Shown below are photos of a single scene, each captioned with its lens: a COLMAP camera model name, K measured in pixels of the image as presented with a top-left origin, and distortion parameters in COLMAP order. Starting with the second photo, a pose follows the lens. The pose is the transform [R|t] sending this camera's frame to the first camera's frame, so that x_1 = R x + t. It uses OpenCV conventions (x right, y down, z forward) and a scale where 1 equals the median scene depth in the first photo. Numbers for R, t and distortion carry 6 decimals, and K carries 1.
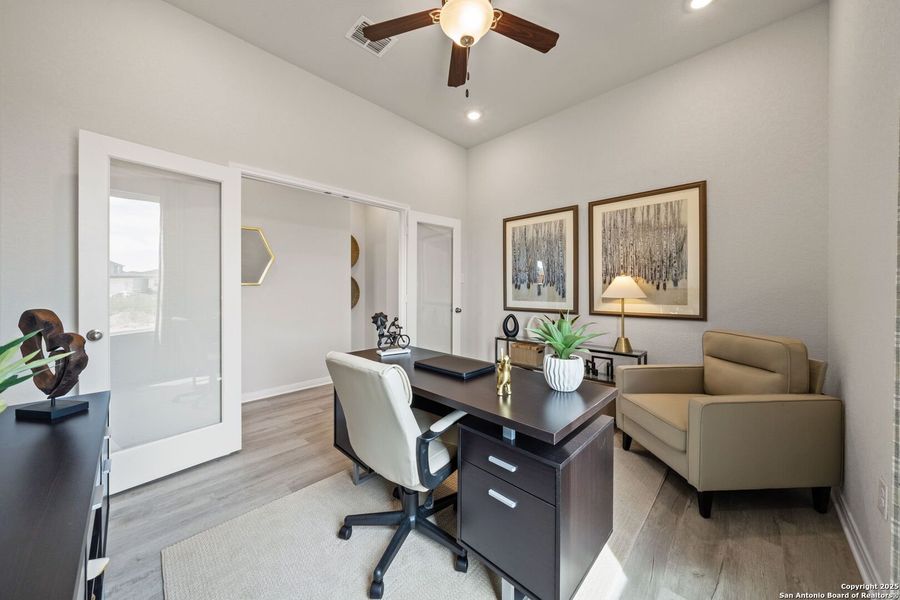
lens RADIAL K [[309.9, 0, 454.5], [0, 309.9, 287.2], [0, 0, 1]] dist [-0.006238, 0.000577]
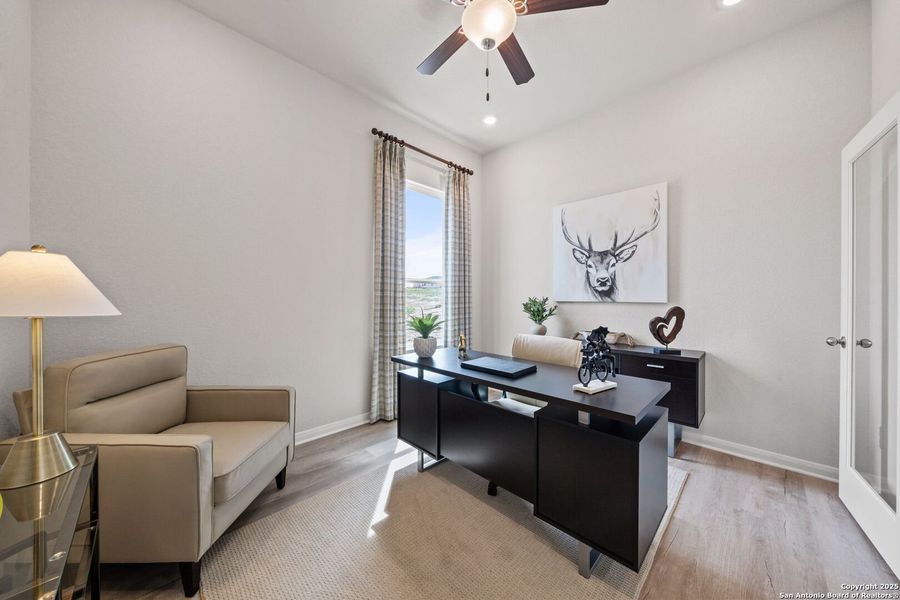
lens RADIAL K [[309.9, 0, 452.1], [0, 309.9, 297.9], [0, 0, 1]] dist [-0.006238, 0.000577]
pose [[-0.999334, -0.005664, 0.036053, 0.066123], [-0.005902, 0.999961, -0.006499, 0.011485], [-0.036015, -0.006708, -0.999329, 1.145380]]
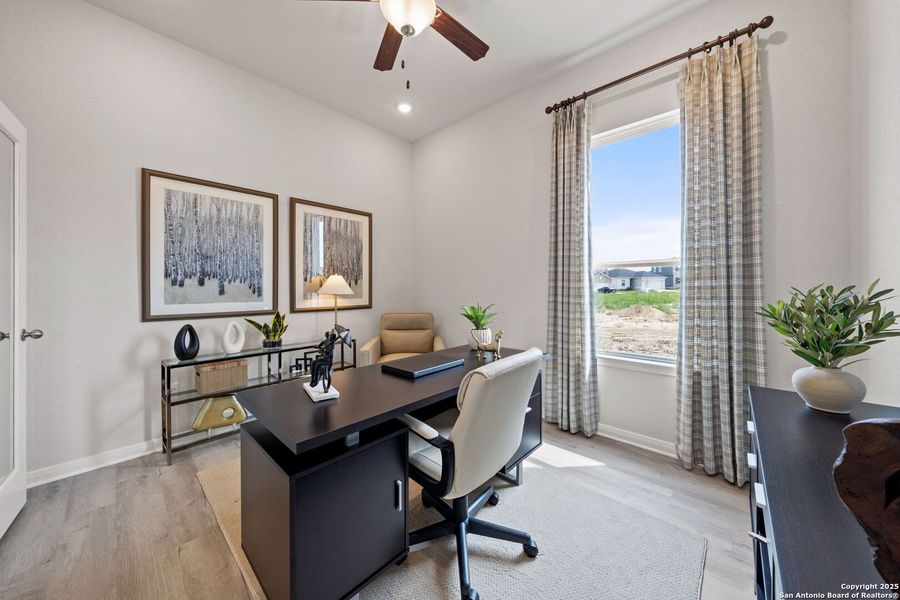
lens RADIAL K [[309.9, 0, 450.6], [0, 309.9, 290.7], [0, 0, 1]] dist [-0.006238, 0.000577]
pose [[-0.010852, -0.011553, 0.999874, -0.539321], [-0.007139, 0.999909, 0.011476, 0.004585], [-0.999916, -0.007014, -0.010934, 0.504838]]
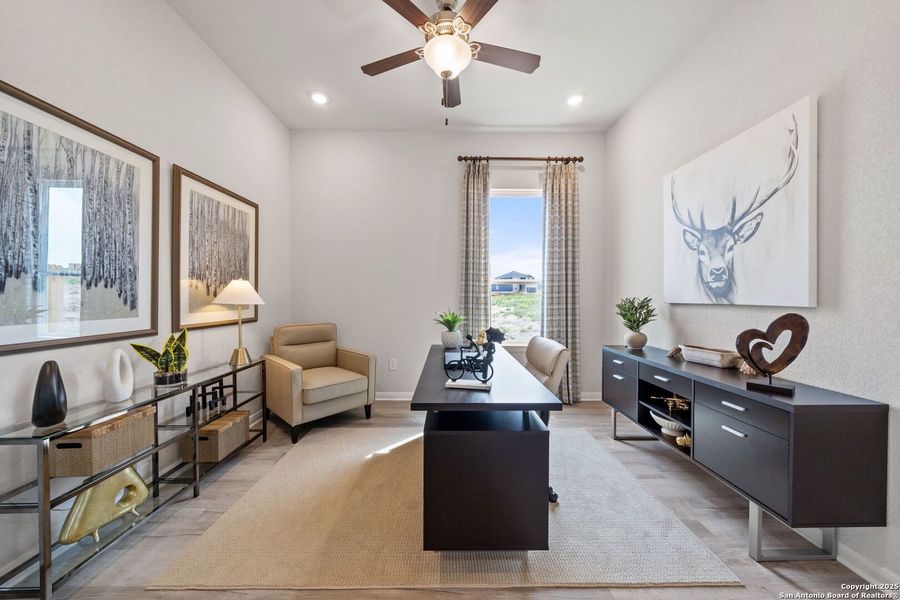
lens RADIAL K [[309.9, 0, 447.6], [0, 309.9, 301.1], [0, 0, 1]] dist [-0.006238, 0.000577]
pose [[-0.684294, -0.014389, 0.729064, -0.455326], [-0.011517, 0.999894, 0.008924, 0.008571], [-0.729115, -0.002290, -0.684387, 1.019664]]
